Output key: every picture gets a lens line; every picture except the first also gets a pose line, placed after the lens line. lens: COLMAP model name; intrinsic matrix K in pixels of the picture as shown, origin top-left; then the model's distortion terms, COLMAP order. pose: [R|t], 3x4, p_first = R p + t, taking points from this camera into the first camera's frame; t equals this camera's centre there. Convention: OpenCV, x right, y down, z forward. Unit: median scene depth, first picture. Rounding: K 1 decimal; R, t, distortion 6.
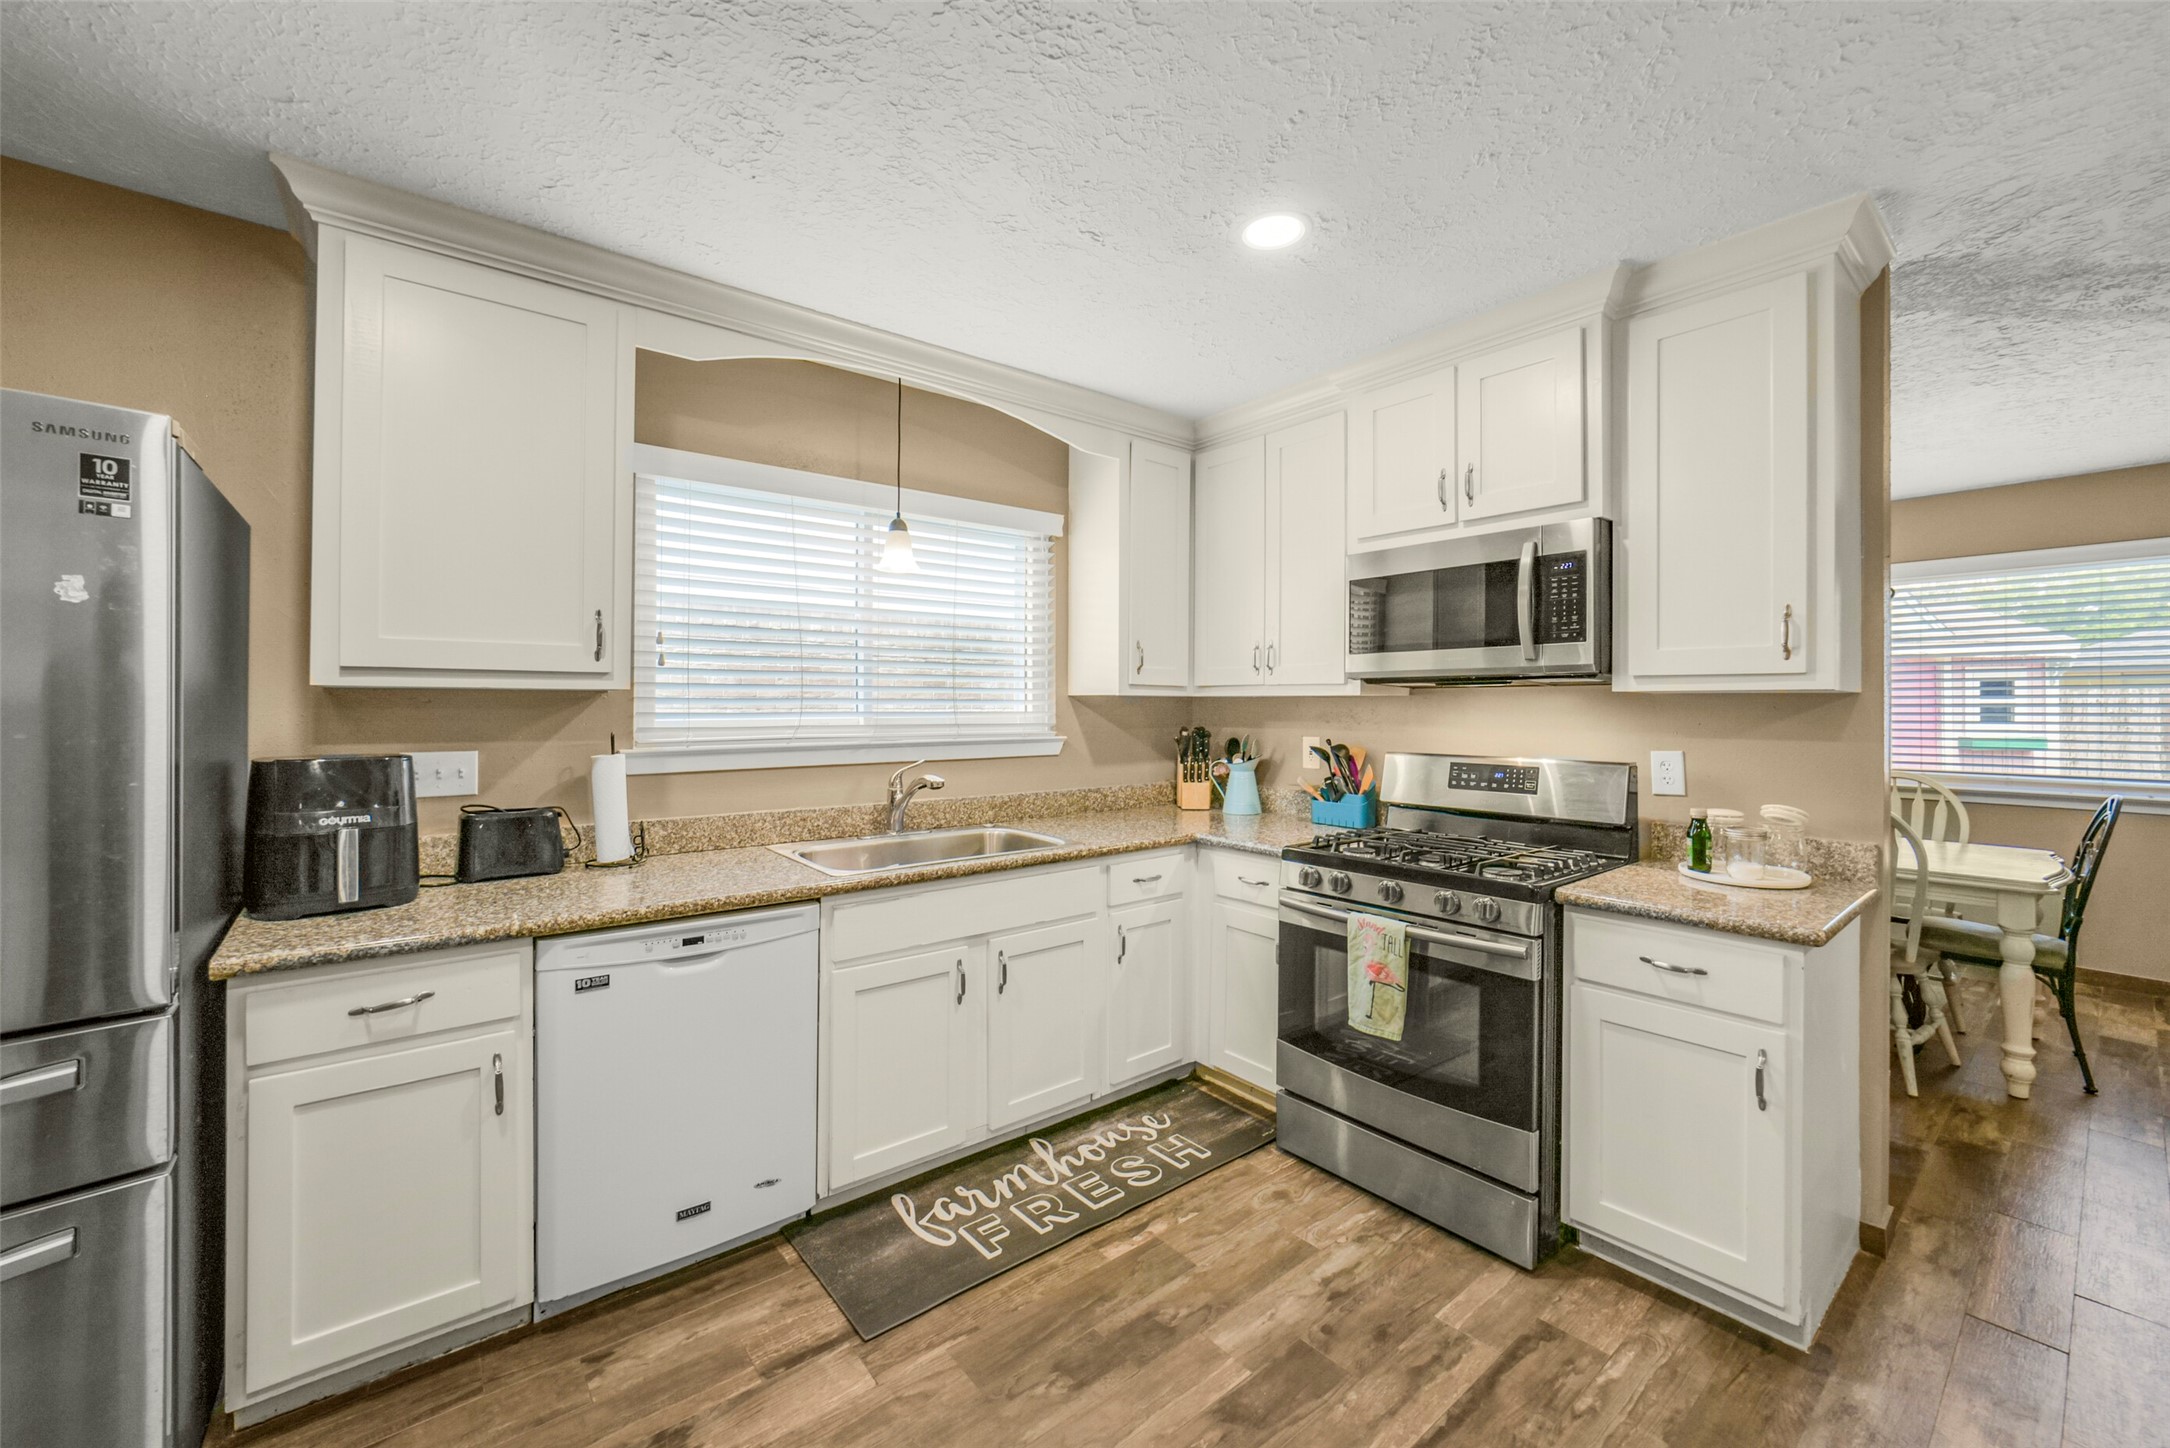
lens RADIAL K [[863.8, 0, 1089.9], [0, 863.8, 711.9], [0, 0, 1]] dist [-0.031118, 0.010586]
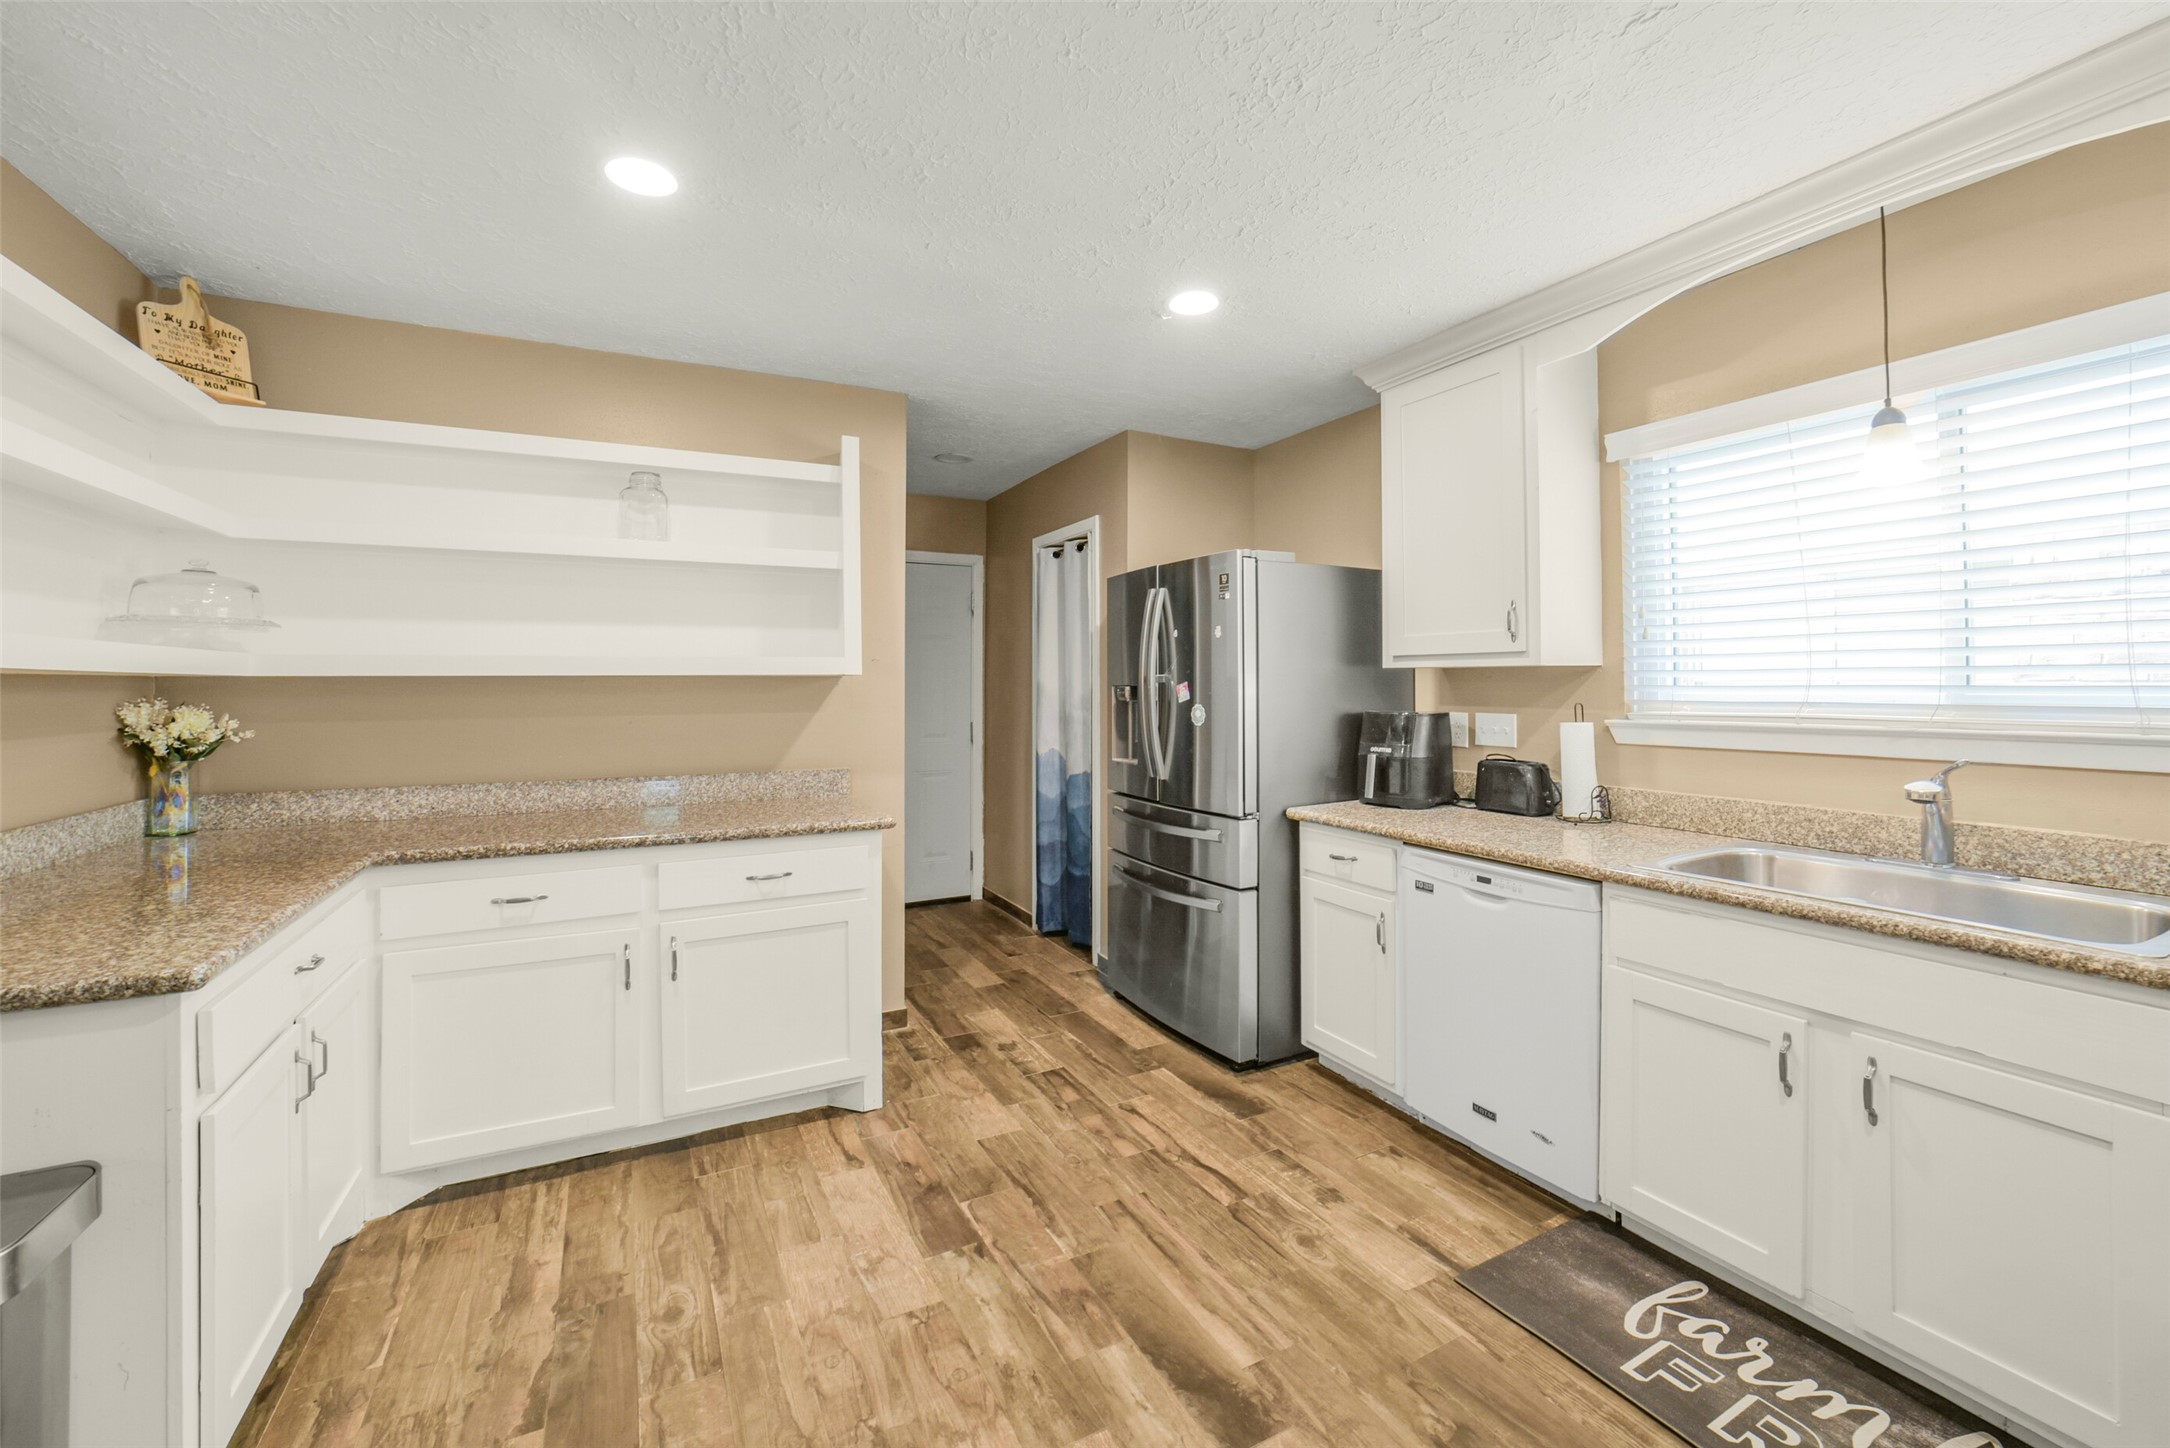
lens RADIAL K [[872.2, 0, 1092.4], [0, 872.2, 677.2], [0, 0, 1]] dist [-0.043130, 0.010642]
pose [[-0.192910, -0.007484, -0.981188, 0.676088], [-0.002984, 0.999971, -0.007041, -0.000038], [0.981212, 0.001569, -0.192927, 0.593942]]
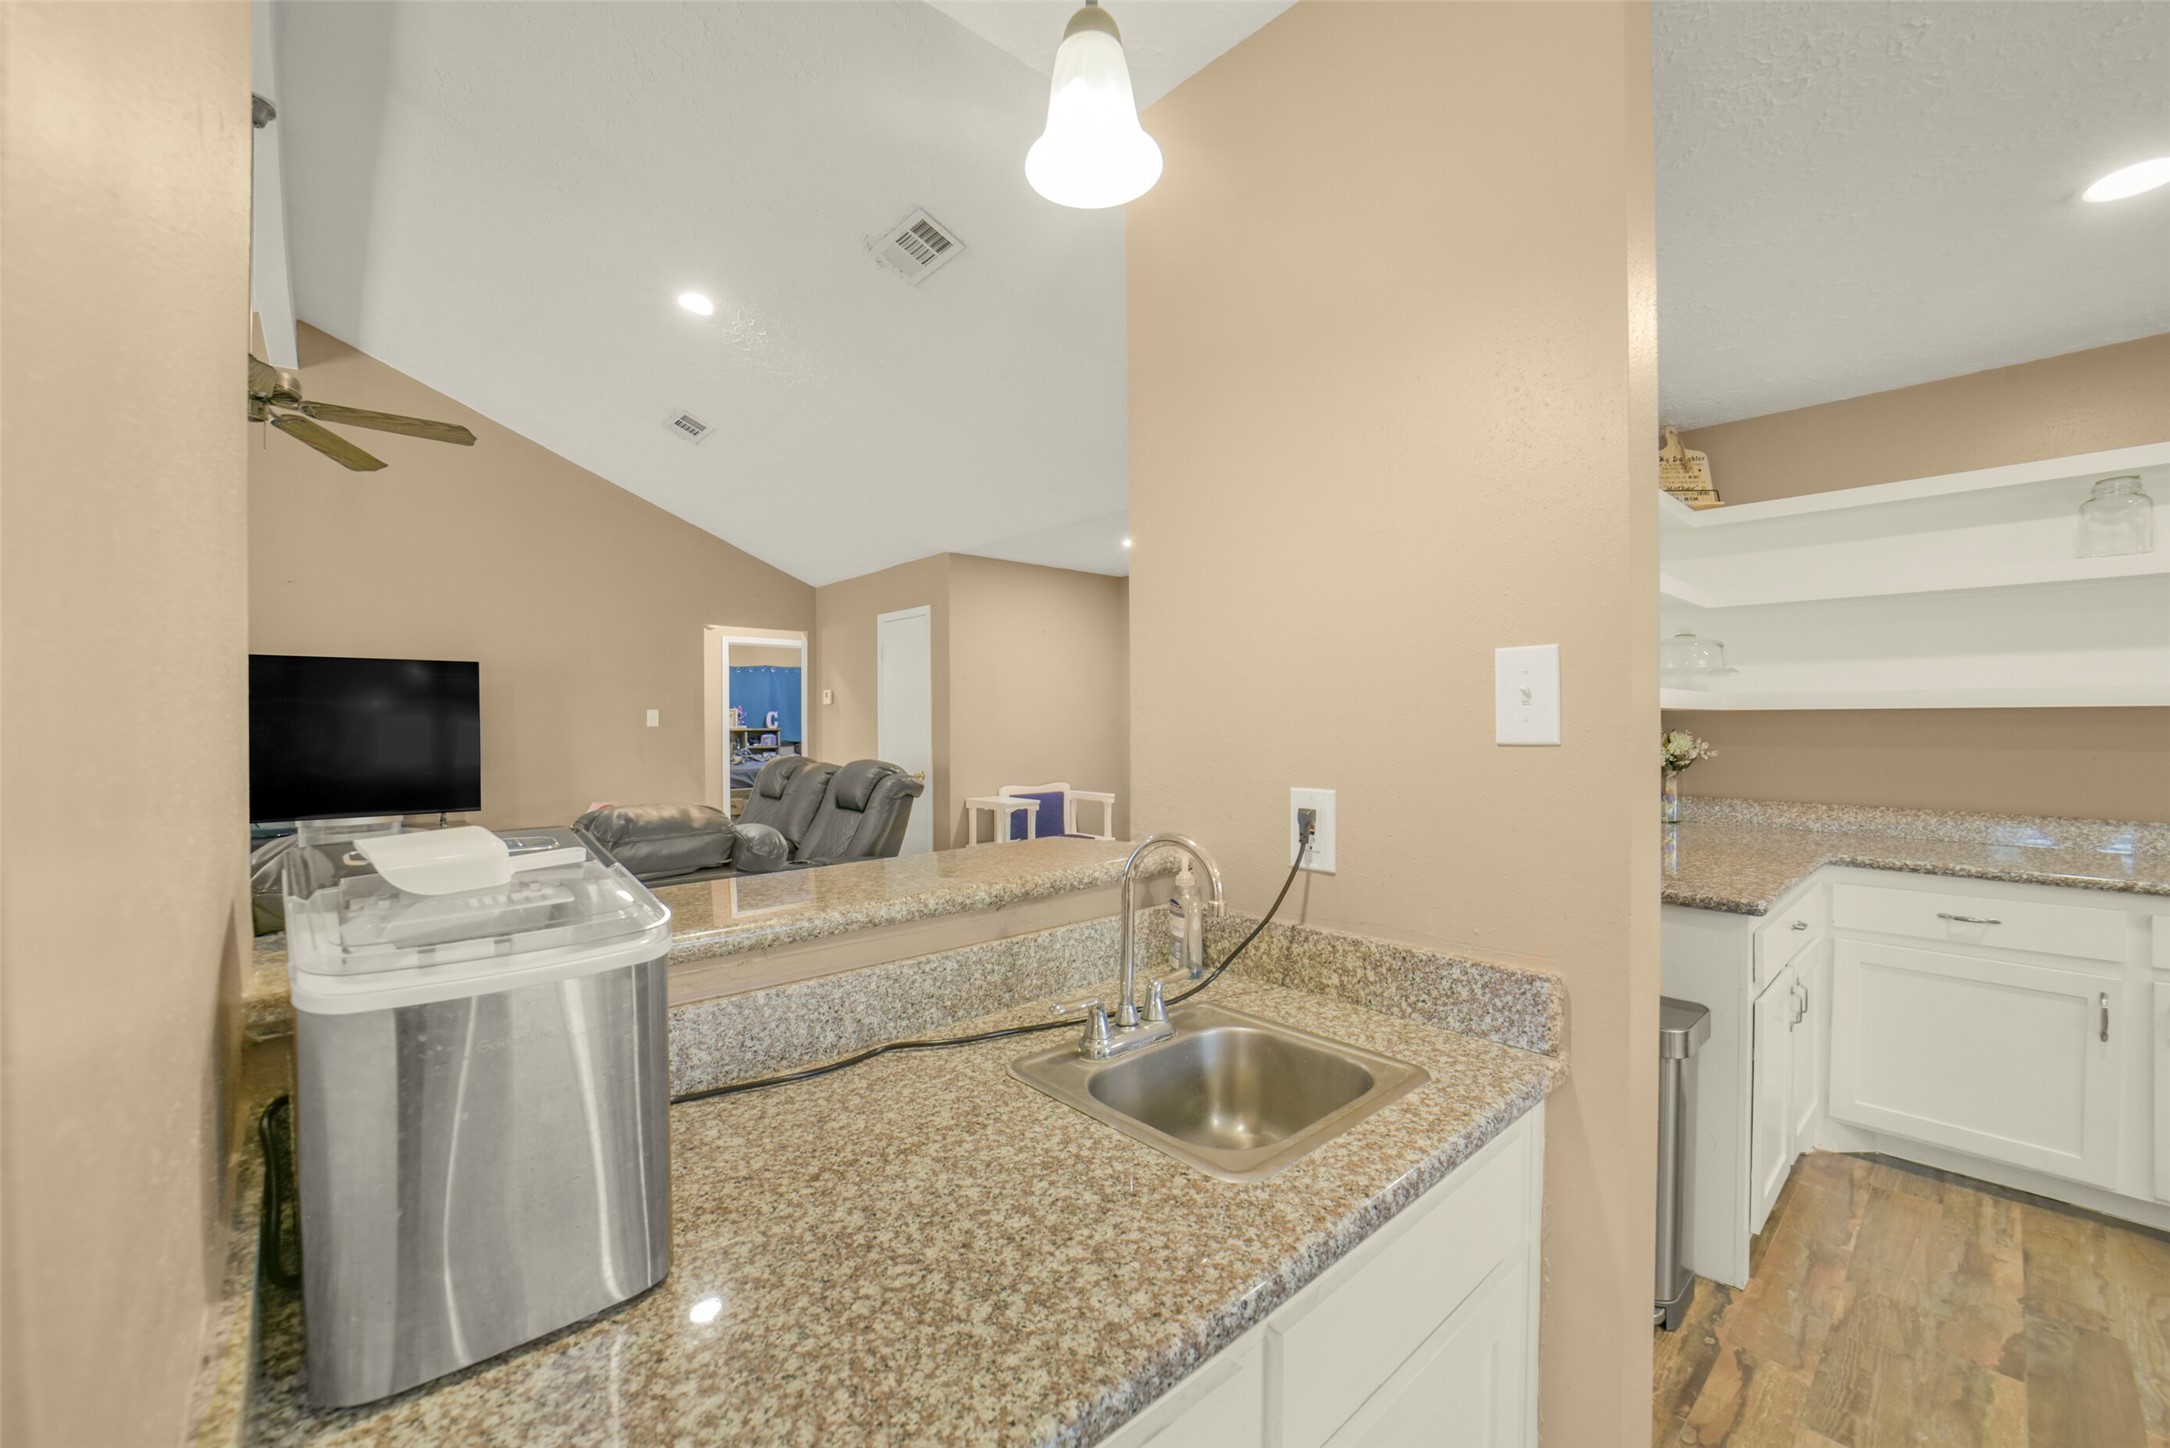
lens RADIAL K [[887.6, 0, 1088.7], [0, 887.6, 720.0], [0, 0, 1]] dist [-0.030176, 0.008400]
pose [[-0.997560, 0.000253, -0.069817, 0.963912], [-0.000443, 0.999950, 0.009956, -0.003135], [0.069816, 0.009963, -0.997510, 0.730425]]
